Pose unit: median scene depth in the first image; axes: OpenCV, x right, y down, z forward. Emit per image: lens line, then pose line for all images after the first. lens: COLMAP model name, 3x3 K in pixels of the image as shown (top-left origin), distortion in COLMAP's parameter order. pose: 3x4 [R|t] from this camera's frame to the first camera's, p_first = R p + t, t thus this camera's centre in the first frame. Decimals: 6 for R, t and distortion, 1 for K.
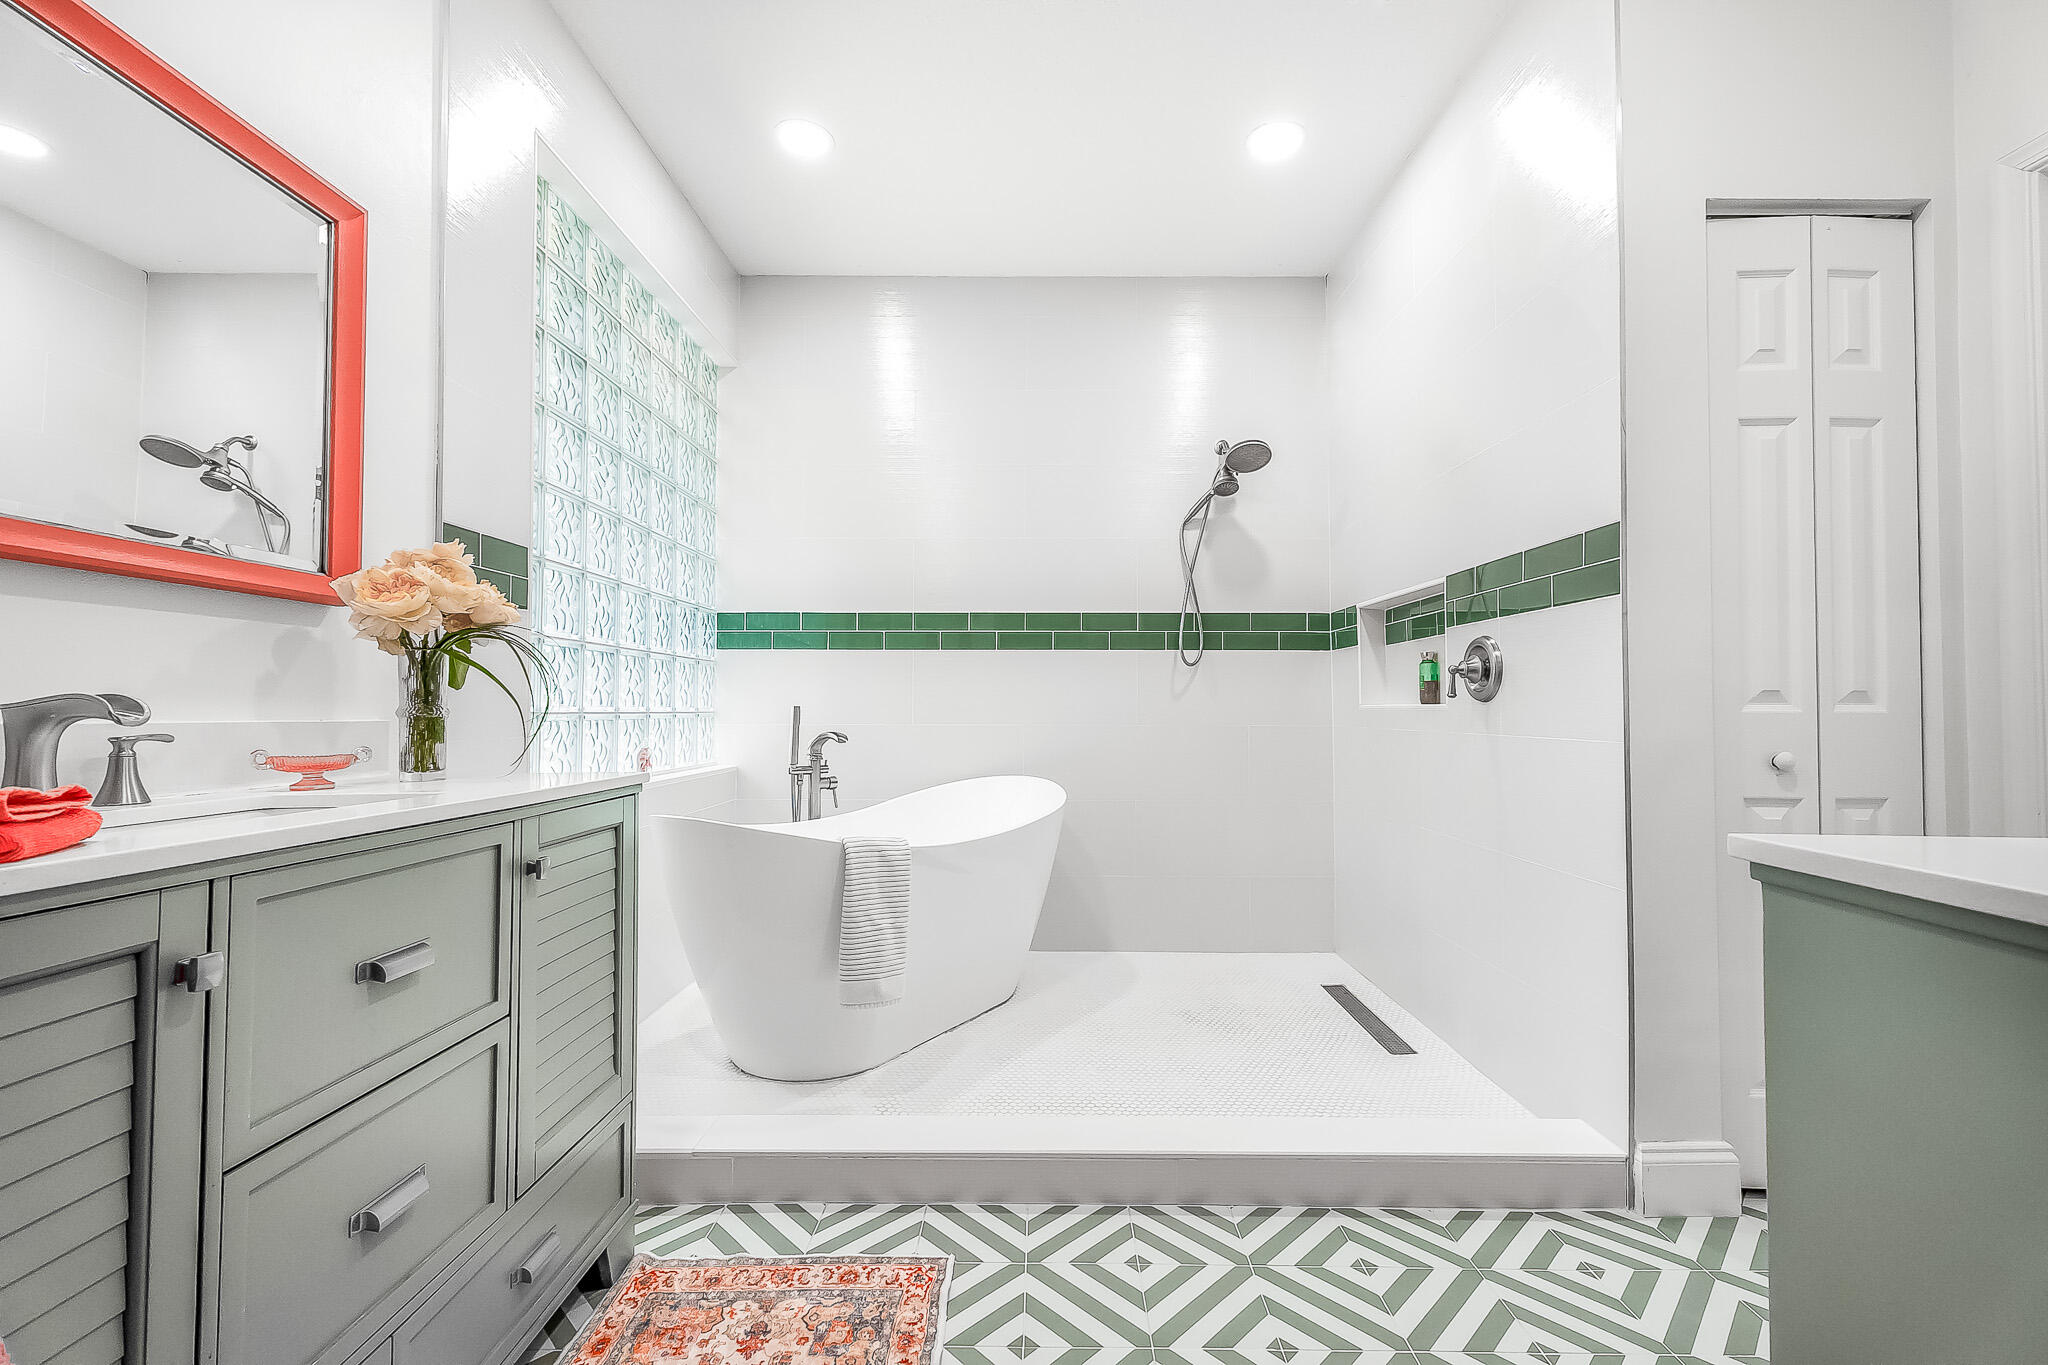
lens RADIAL K [[865.0, 0, 1039.1], [0, 865.0, 689.1], [0, 0, 1]] dist [0.008259, -0.000132]
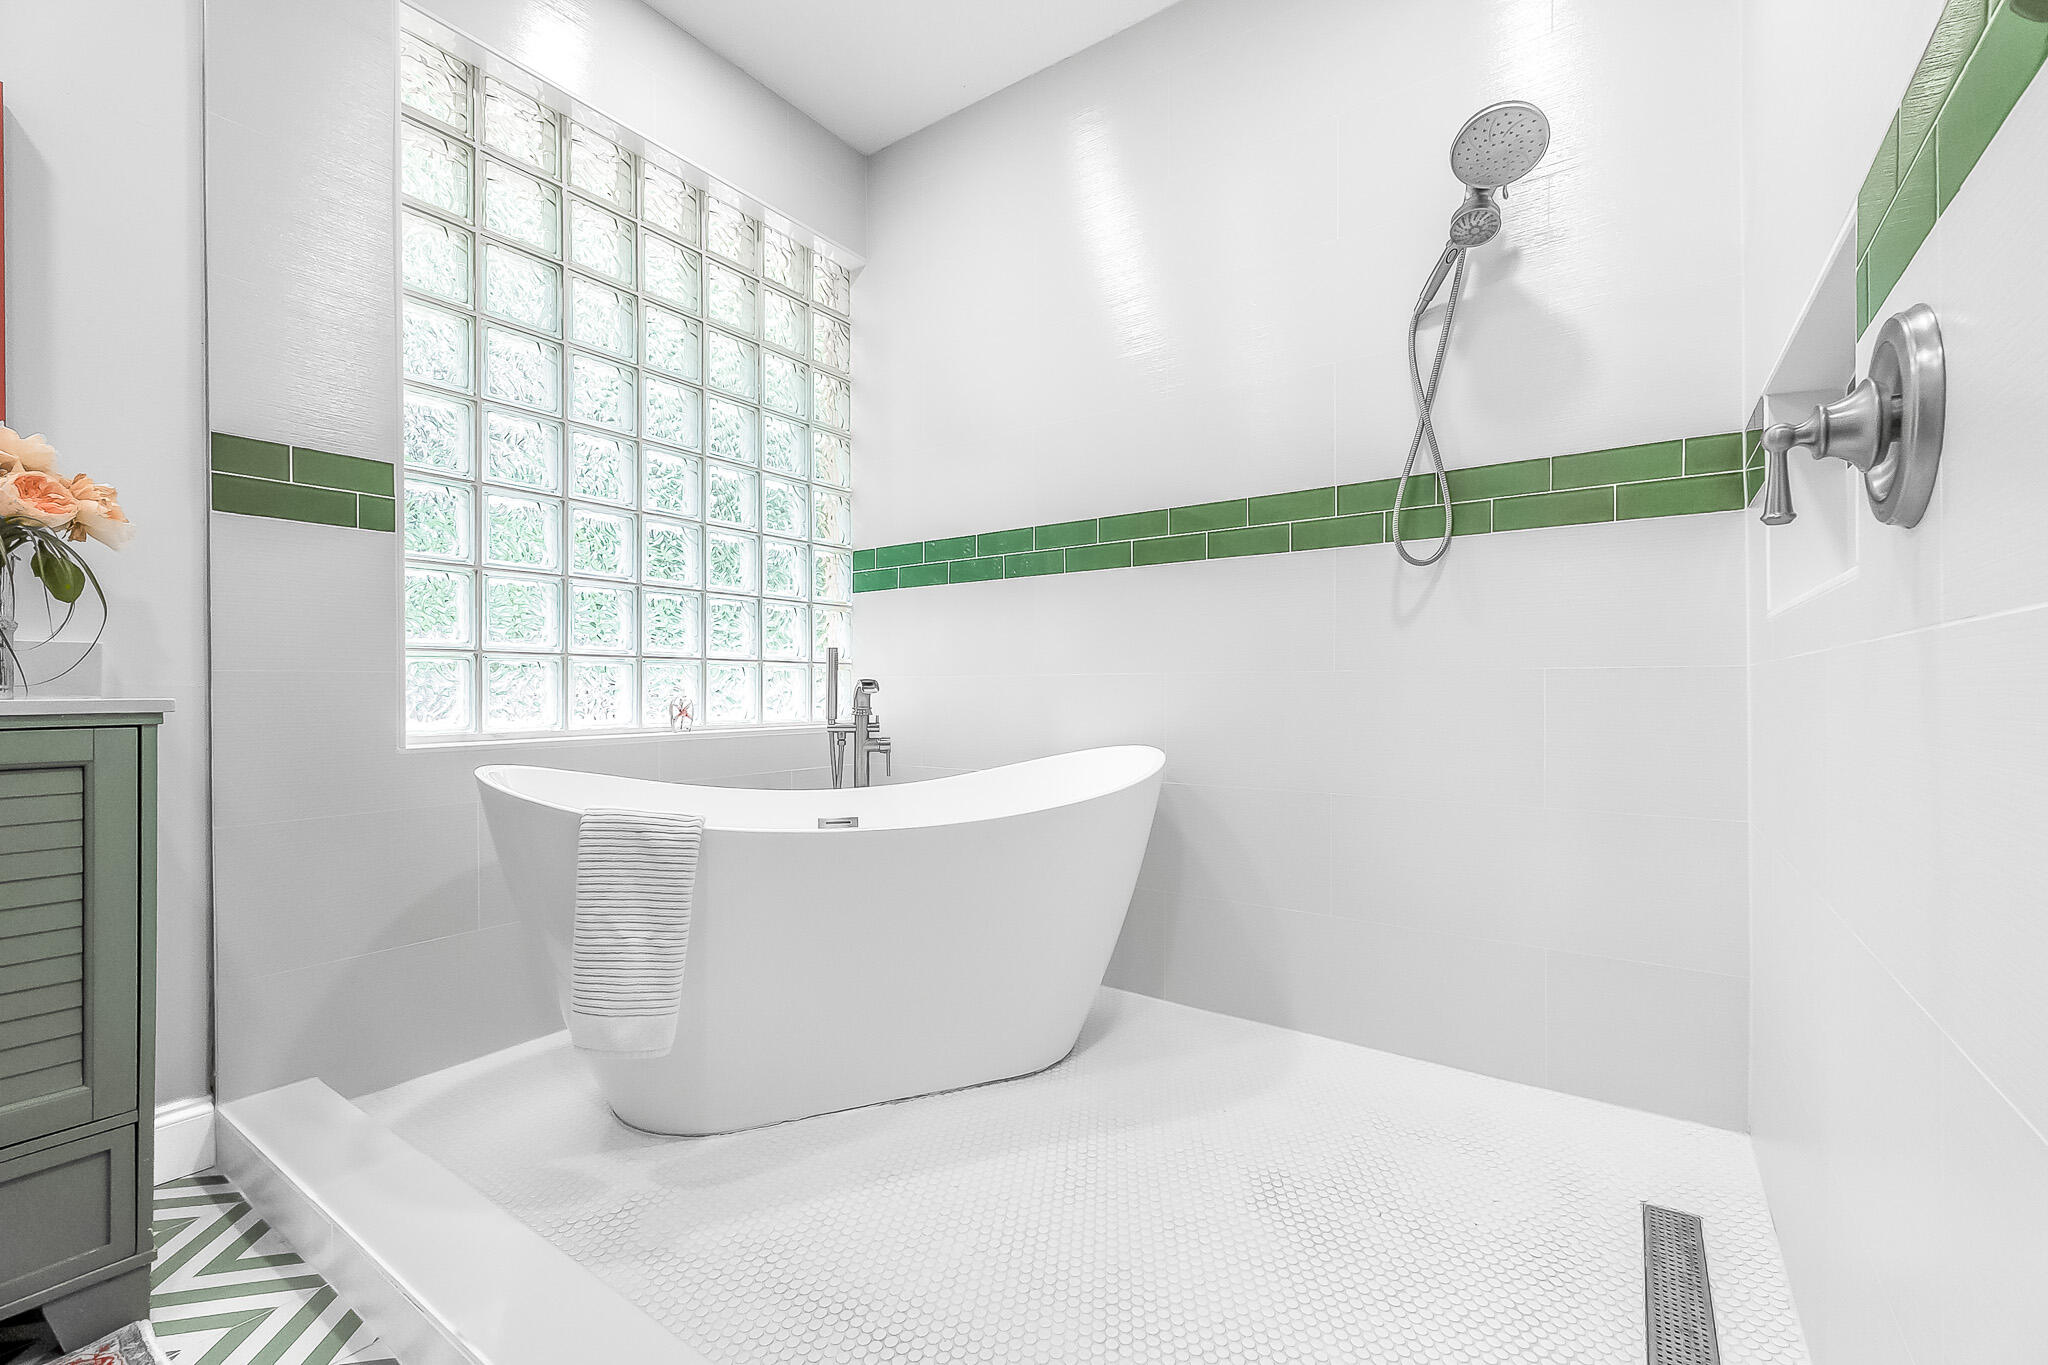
lens RADIAL K [[865.0, 0, 1039.1], [0, 865.0, 689.1], [0, 0, 1]] dist [0.008259, -0.000132]
pose [[0.820954, -0.003942, -0.570981, 0.332189], [0.015997, 0.999742, 0.016098, 0.046826], [0.570770, -0.022350, 0.820805, 0.431460]]
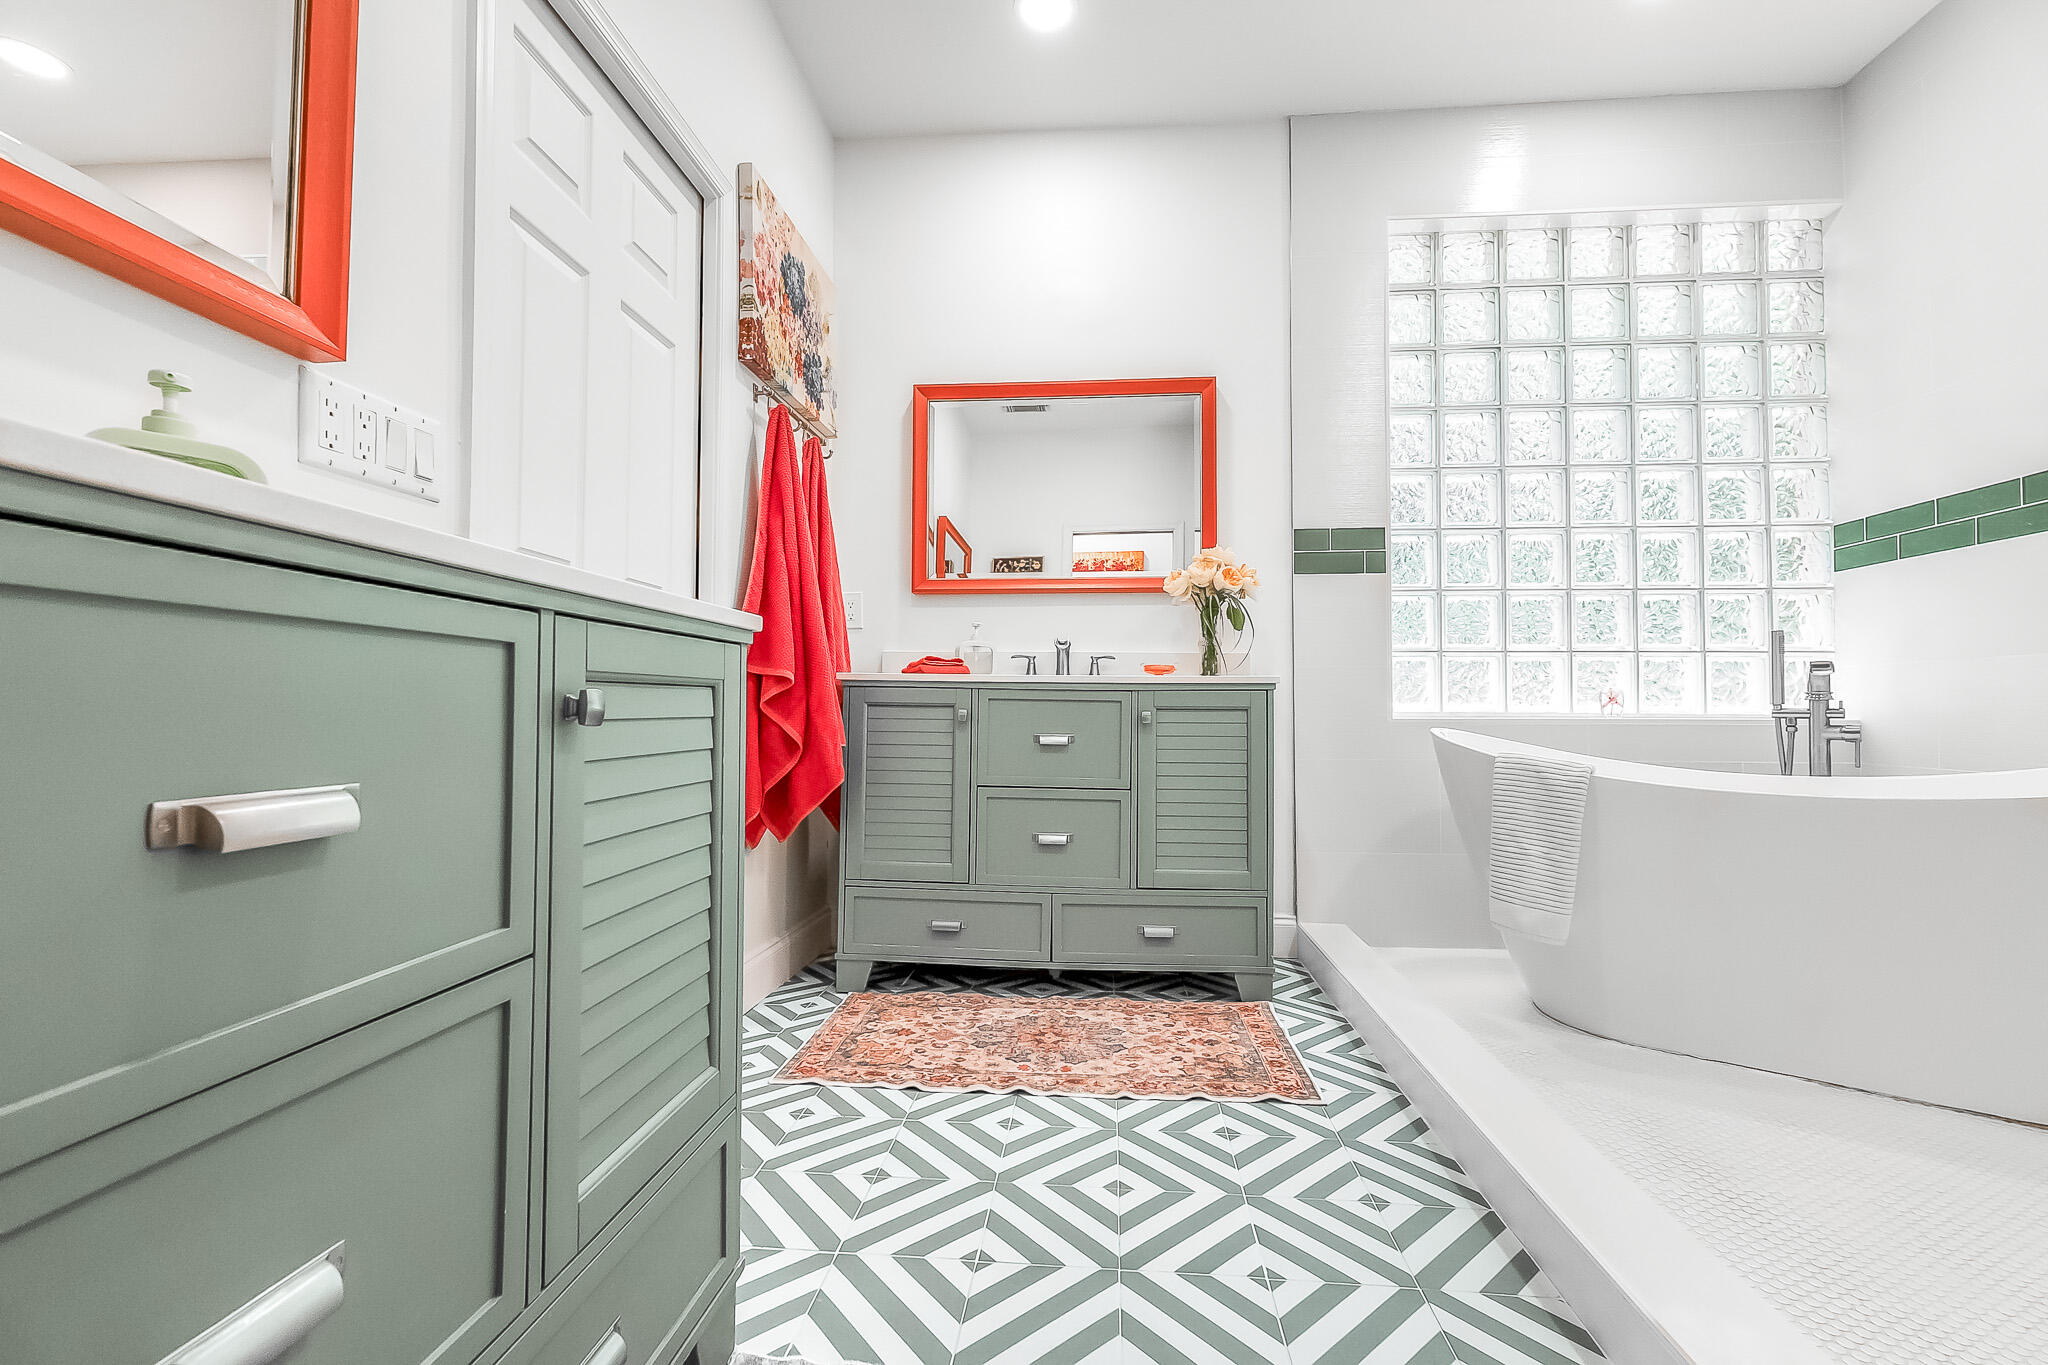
lens RADIAL K [[865.0, 0, 1039.1], [0, 865.0, 689.1], [0, 0, 1]] dist [0.008259, -0.000132]
pose [[-0.079471, -0.030733, -0.996363, 0.540758], [0.016578, 0.999346, -0.032147, 0.084186], [0.996699, -0.019072, -0.078909, 0.384124]]
